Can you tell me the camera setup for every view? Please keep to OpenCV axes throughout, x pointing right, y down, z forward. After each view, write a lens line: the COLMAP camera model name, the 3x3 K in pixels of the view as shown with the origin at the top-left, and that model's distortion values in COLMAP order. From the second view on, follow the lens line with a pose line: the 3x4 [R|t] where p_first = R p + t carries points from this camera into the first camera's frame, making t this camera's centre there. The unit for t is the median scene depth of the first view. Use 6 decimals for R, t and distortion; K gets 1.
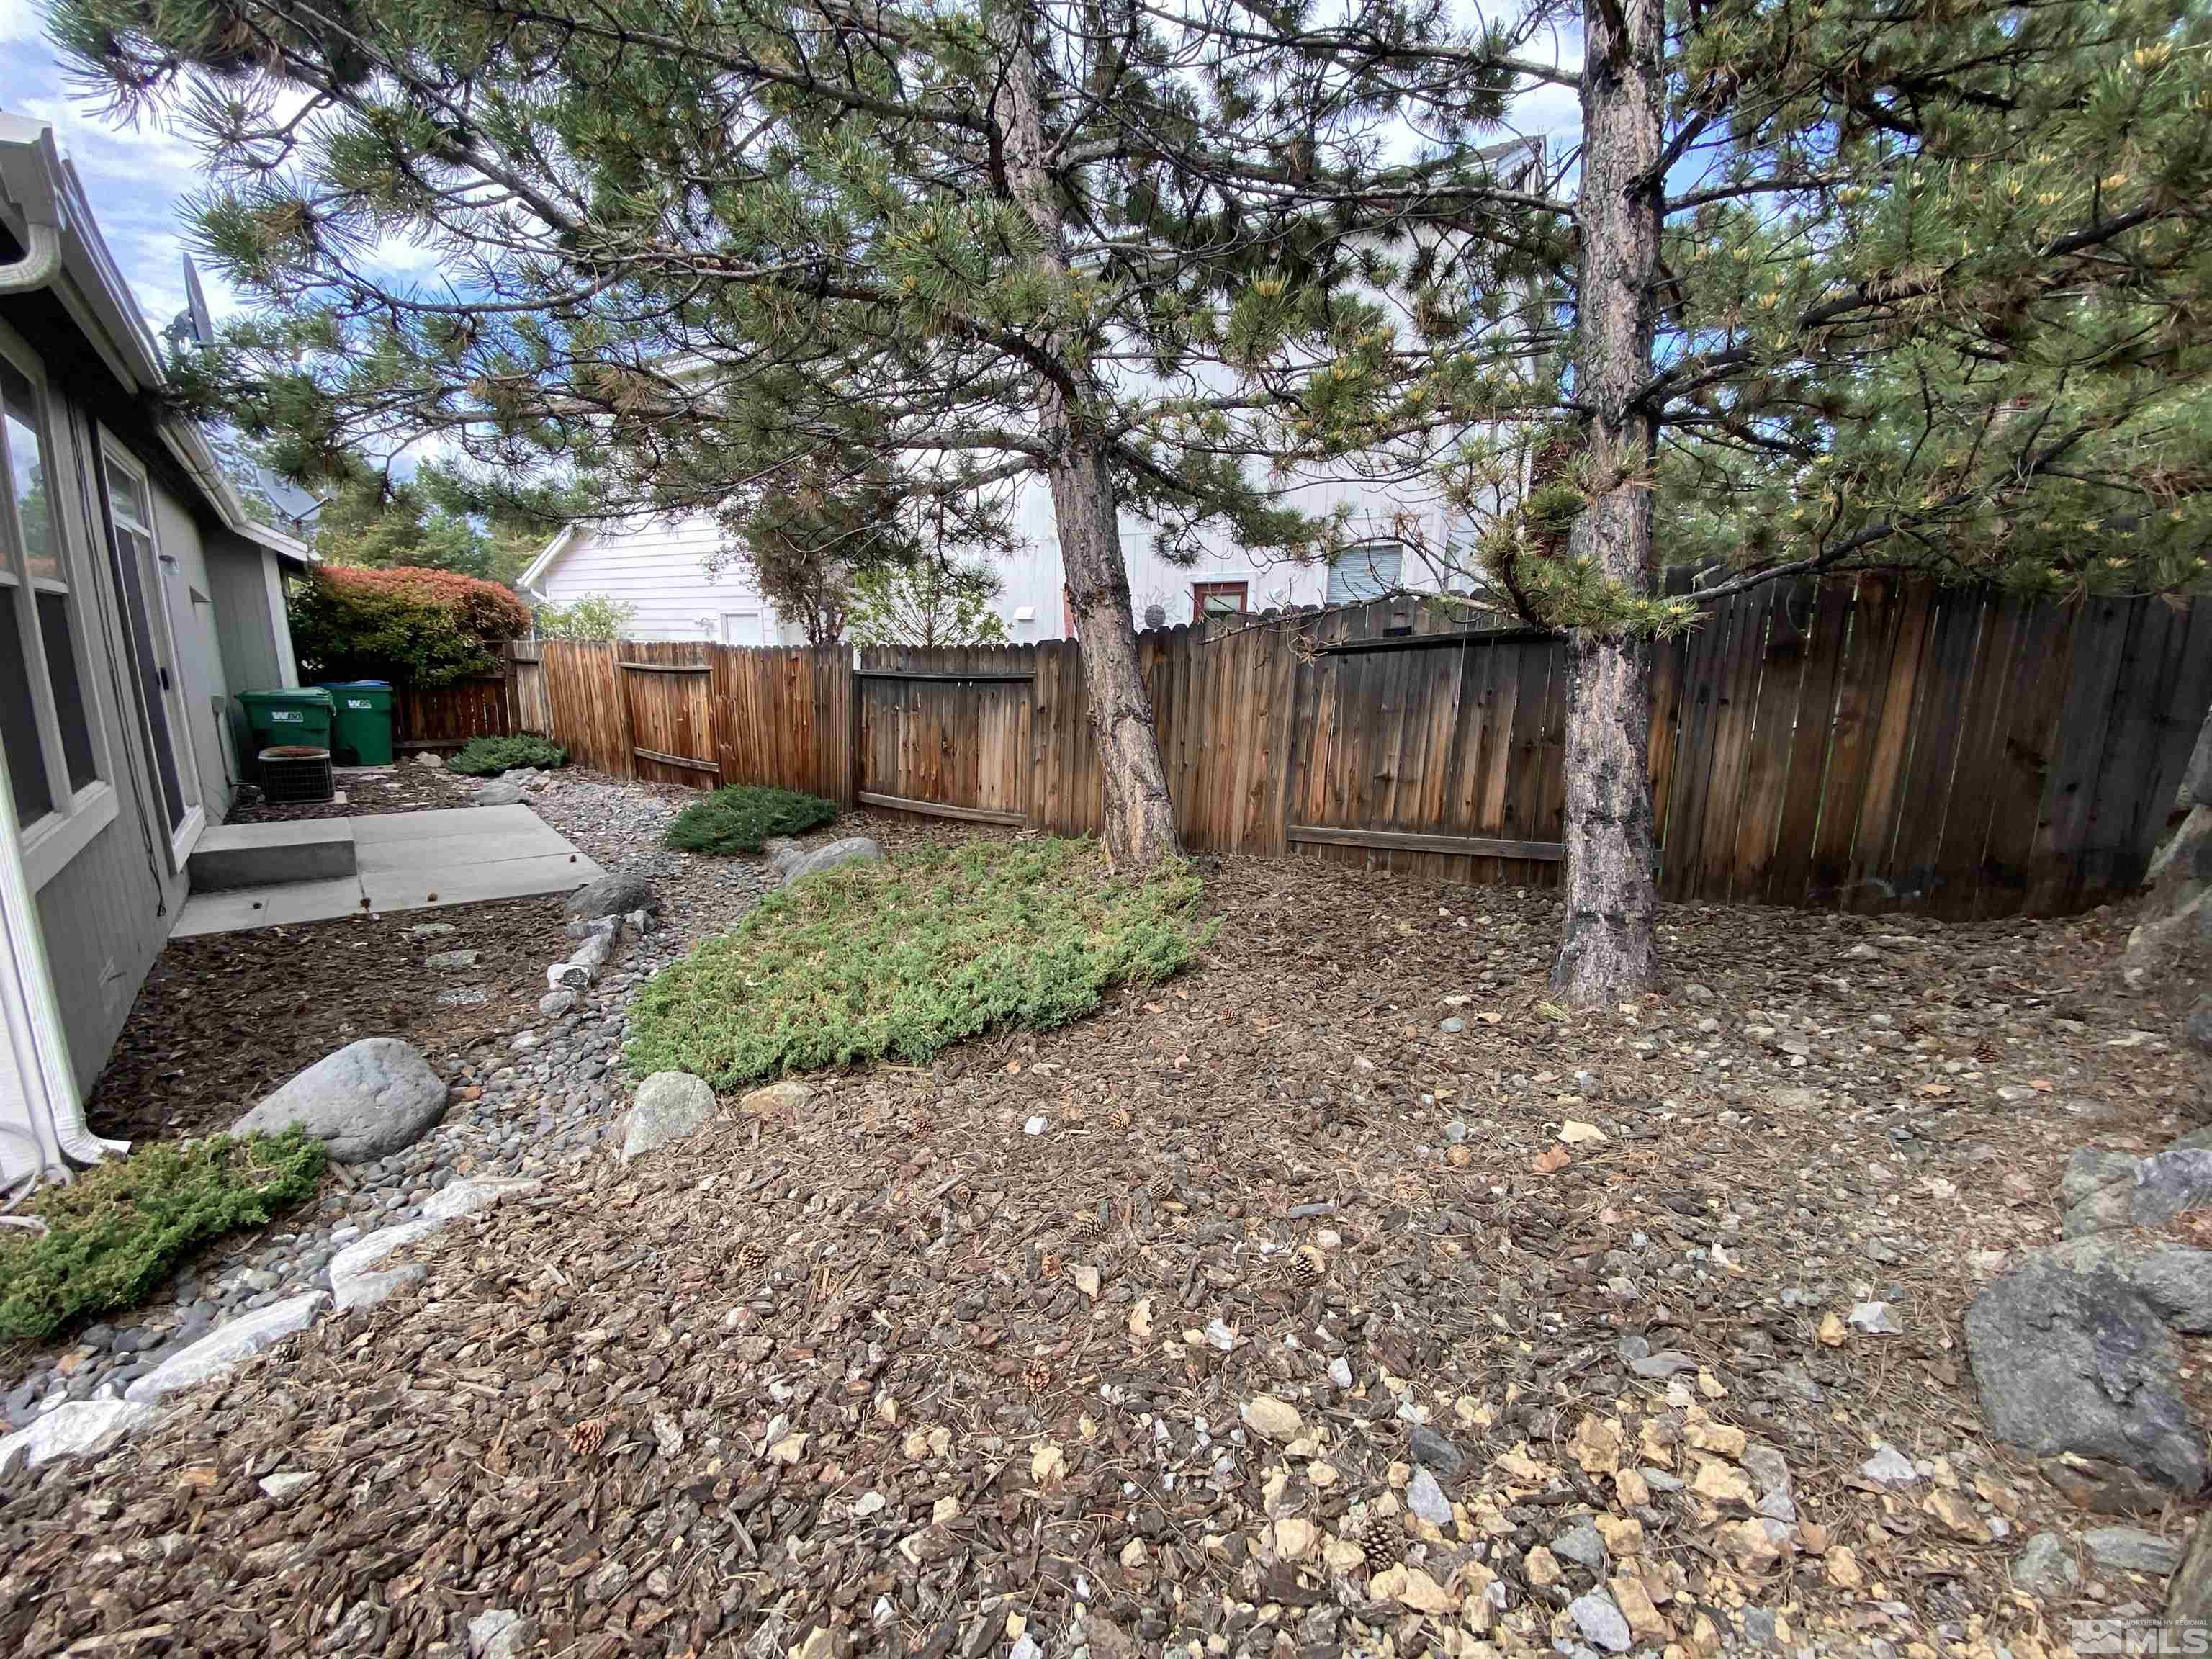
lens RADIAL K [[890.6, 0, 1110.5], [0, 890.6, 828.8], [0, 0, 1]] dist [-0.003558, -0.000727]
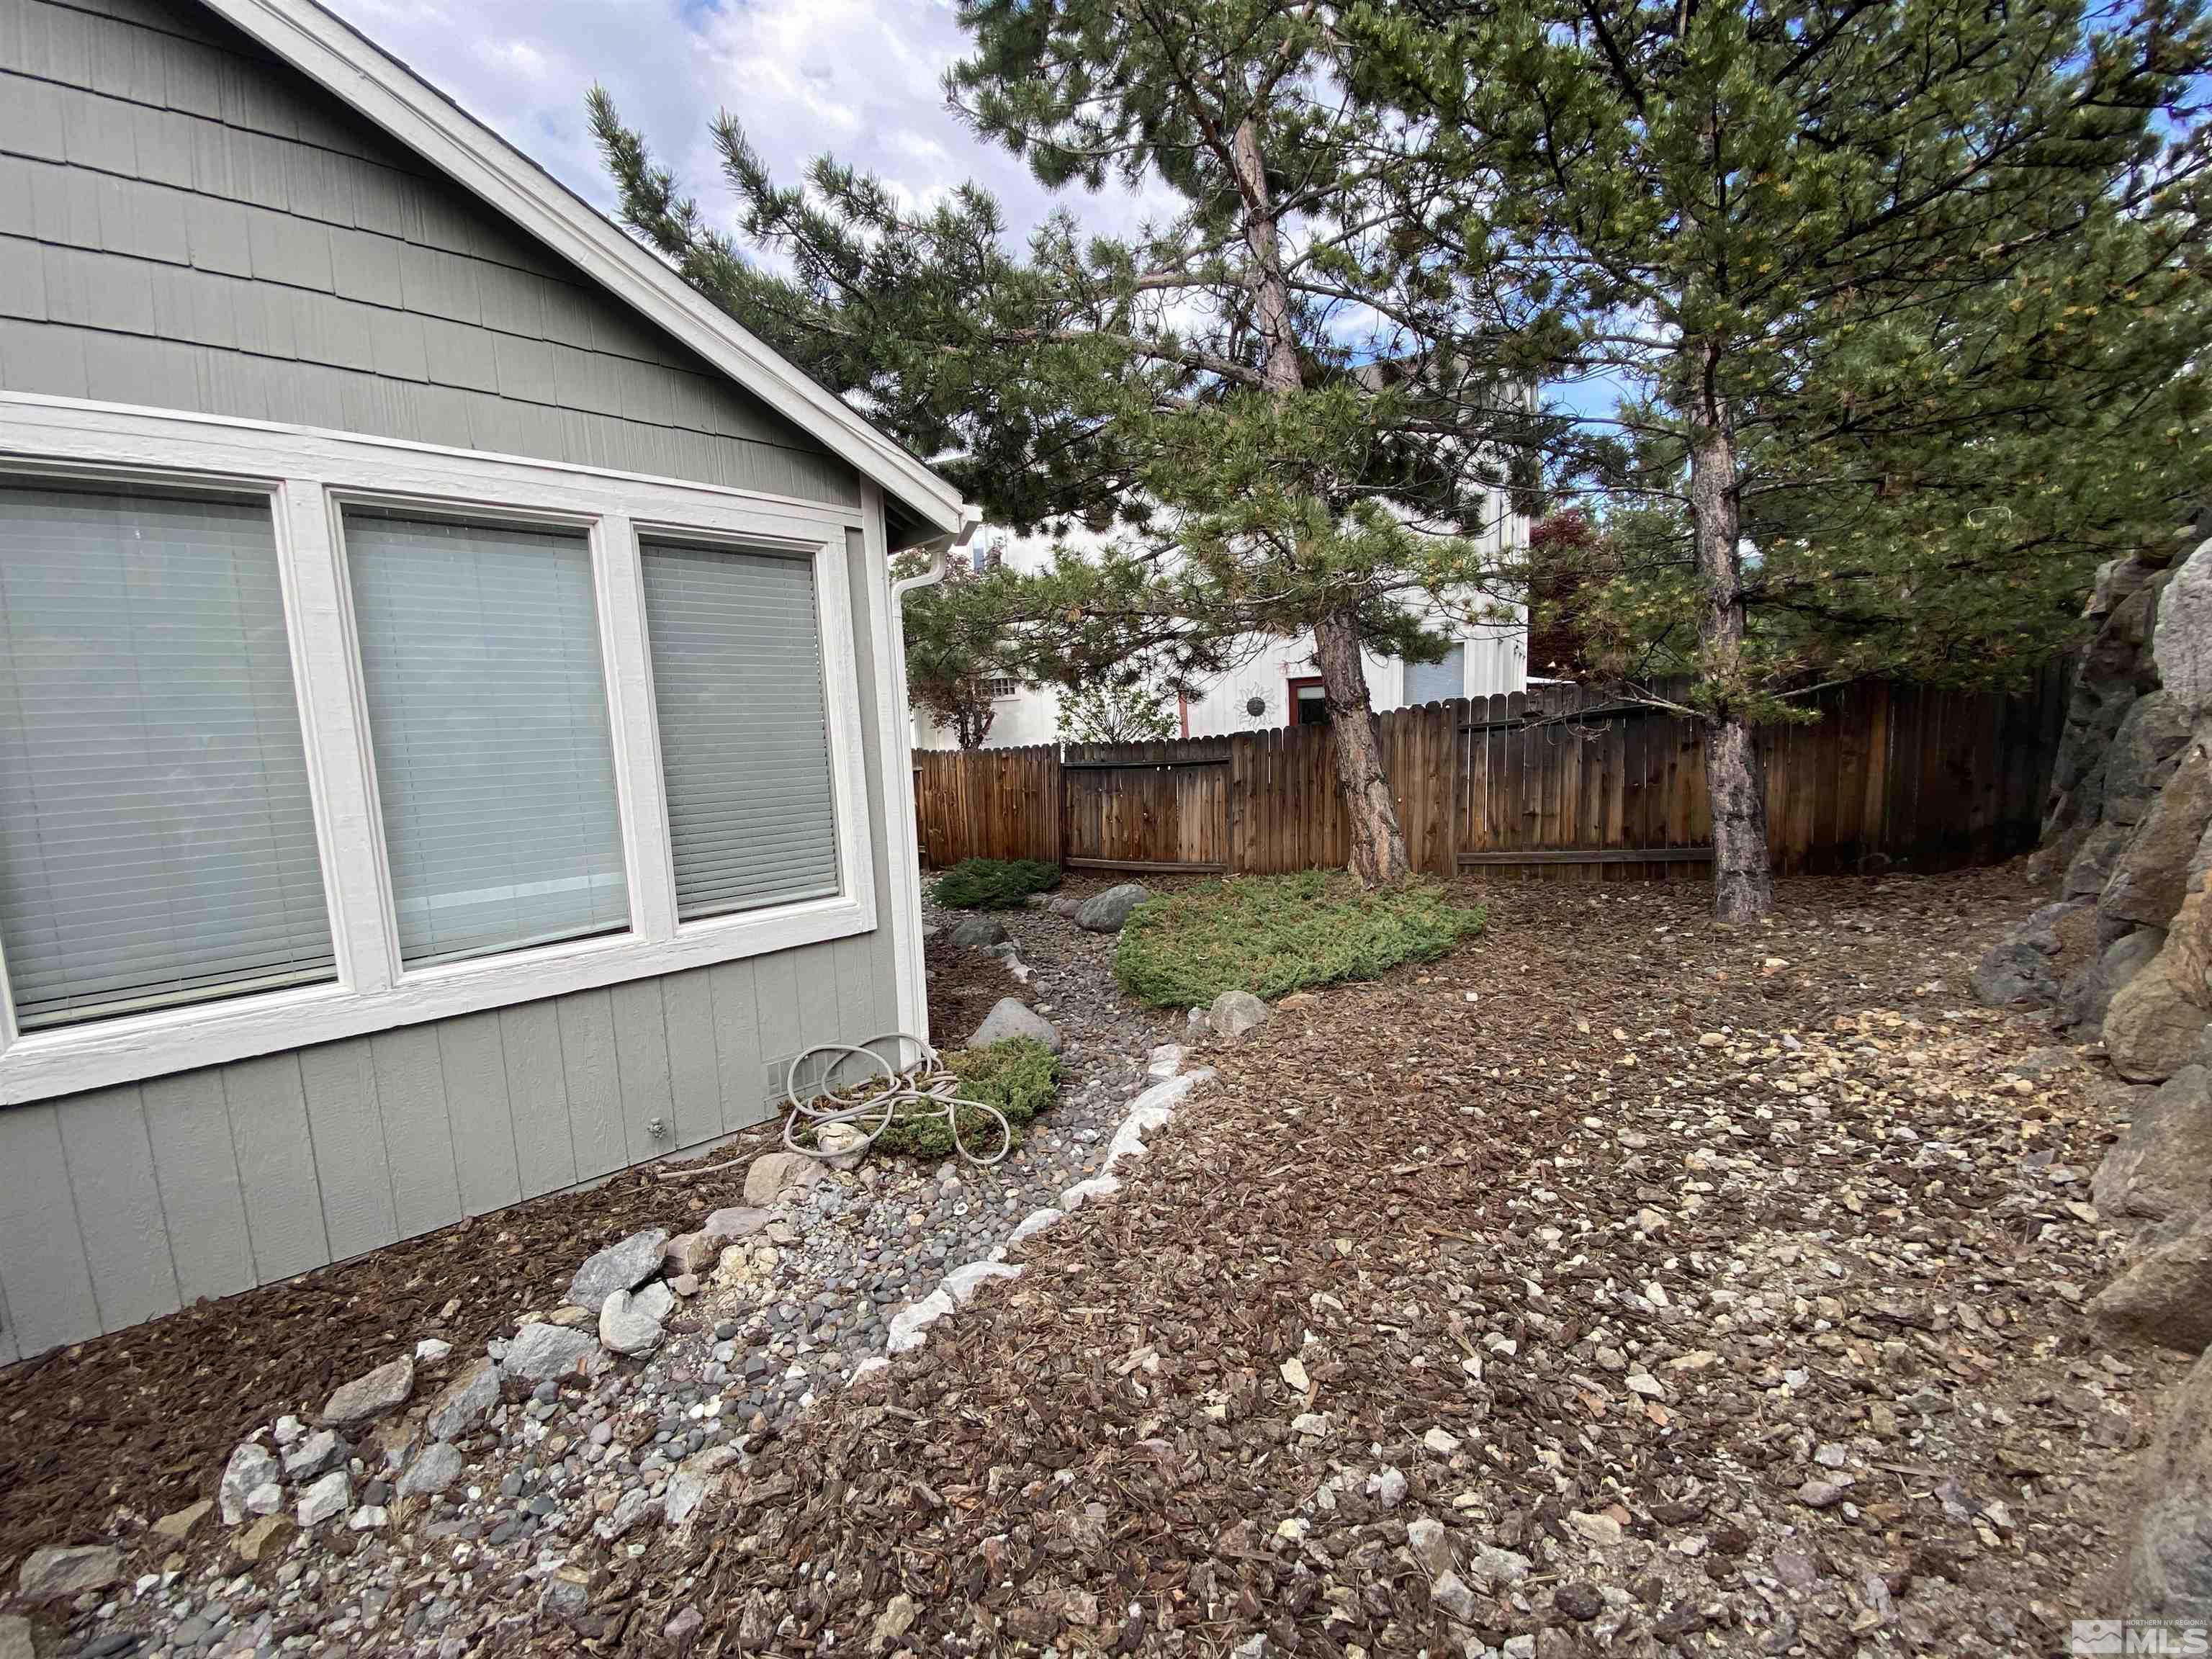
lens RADIAL K [[890.6, 0, 1097.8], [0, 890.6, 828.3], [0, 0, 1]] dist [-0.003558, -0.000727]
pose [[0.997718, -0.058468, 0.033778, -0.567108], [0.061270, 0.994150, -0.088943, 0.065144], [-0.028380, 0.090809, 0.995464, -0.531518]]
